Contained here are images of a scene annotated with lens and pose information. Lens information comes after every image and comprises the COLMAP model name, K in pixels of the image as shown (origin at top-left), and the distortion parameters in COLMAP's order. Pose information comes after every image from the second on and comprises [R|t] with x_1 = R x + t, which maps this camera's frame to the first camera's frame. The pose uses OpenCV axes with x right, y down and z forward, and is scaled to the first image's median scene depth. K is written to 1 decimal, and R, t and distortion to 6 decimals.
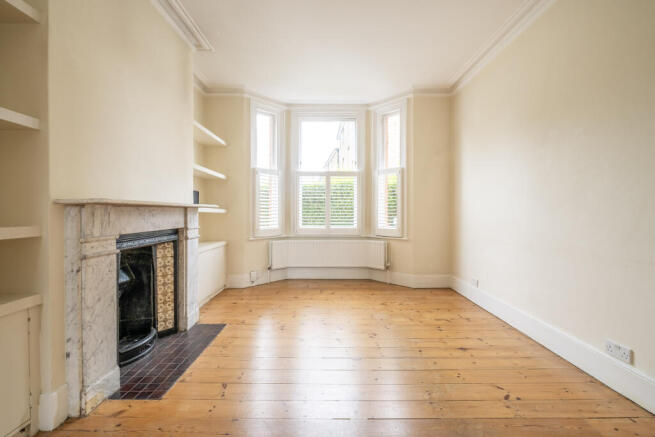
lens RADIAL K [[292.7, 0, 326.9], [0, 292.7, 221.8], [0, 0, 1]] dist [0.003537, -0.000265]
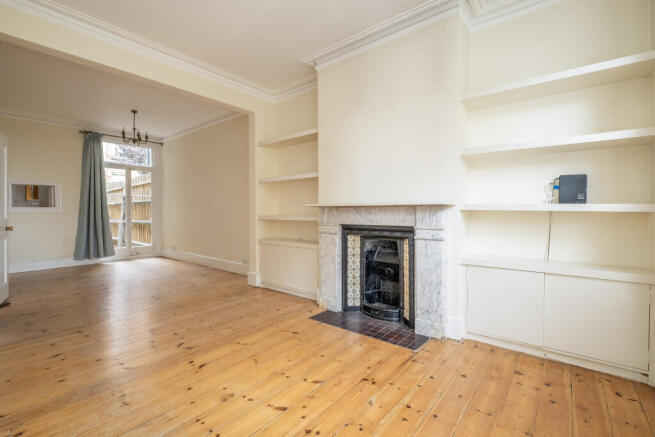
lens RADIAL K [[292.7, 0, 332.1], [0, 292.7, 213.1], [0, 0, 1]] dist [0.003537, -0.000265]
pose [[-0.626646, 0.005502, -0.779284, 0.600032], [-0.022236, 0.999442, 0.024937, -0.057395], [0.778986, 0.032955, -0.626174, 1.879538]]
